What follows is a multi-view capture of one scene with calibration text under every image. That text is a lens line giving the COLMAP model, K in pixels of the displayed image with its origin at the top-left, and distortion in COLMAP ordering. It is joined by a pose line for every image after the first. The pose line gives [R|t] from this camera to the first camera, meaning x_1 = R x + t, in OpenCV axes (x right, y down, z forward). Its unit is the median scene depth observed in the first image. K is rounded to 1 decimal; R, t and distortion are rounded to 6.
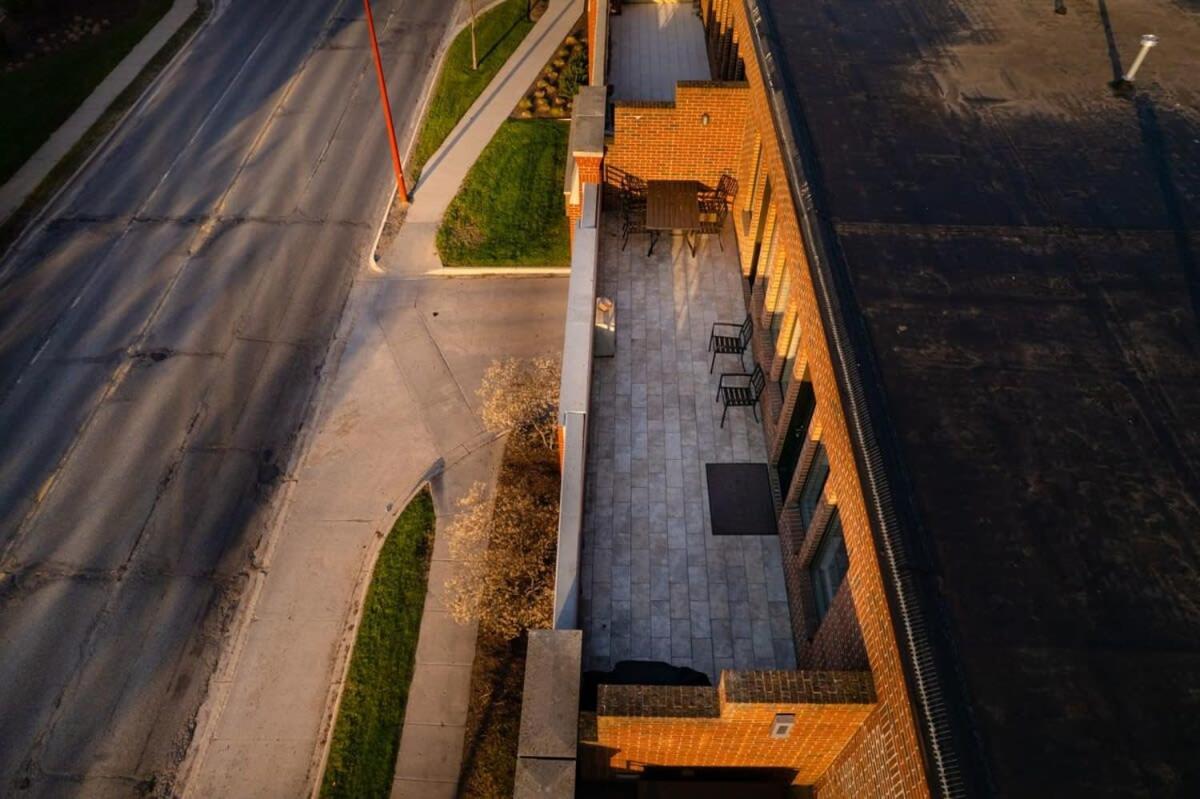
lens RADIAL K [[775.3, 0, 608.1], [0, 775.3, 403.0], [0, 0, 1]] dist [-0.083844, 0.078556]
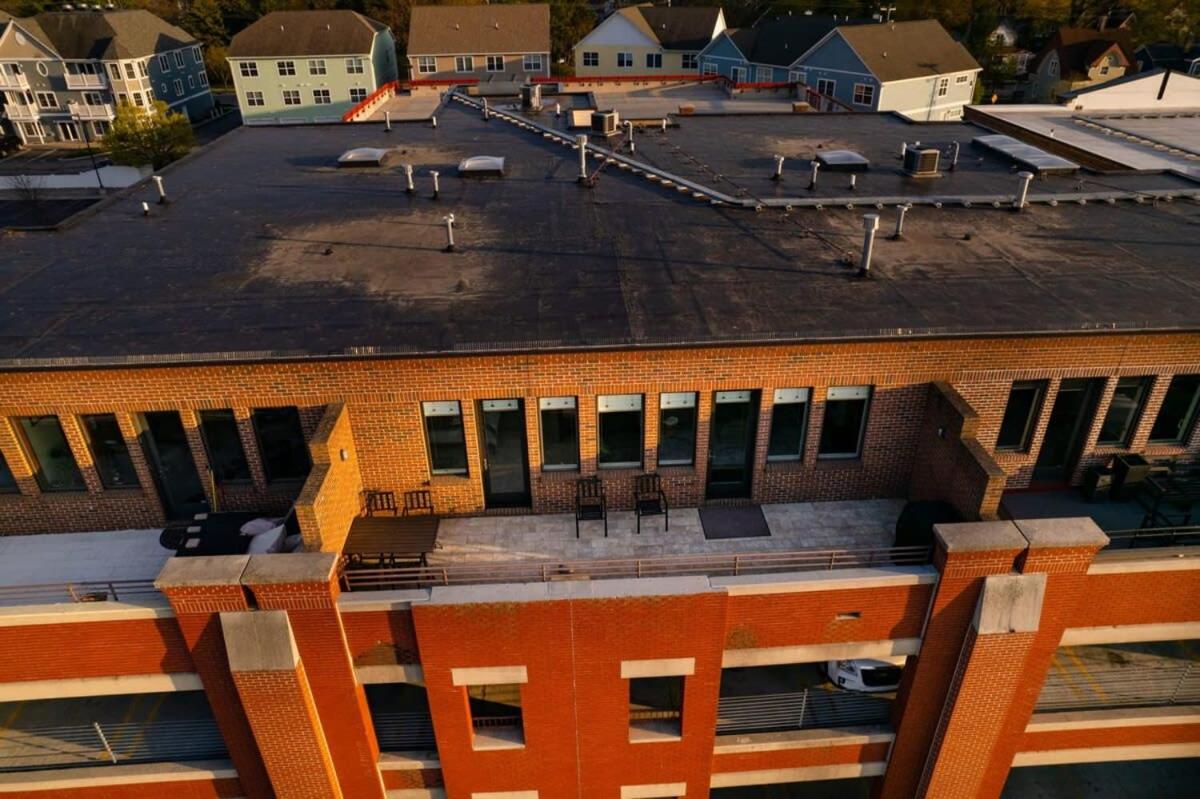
lens RADIAL K [[775.3, 0, 608.1], [0, 775.3, 403.0], [0, 0, 1]] dist [-0.083844, 0.078556]
pose [[-0.075479, -0.504350, 0.860194, -0.790037], [0.759991, 0.529371, 0.377068, -0.604487], [-0.645536, 0.682200, 0.343345, 0.508722]]
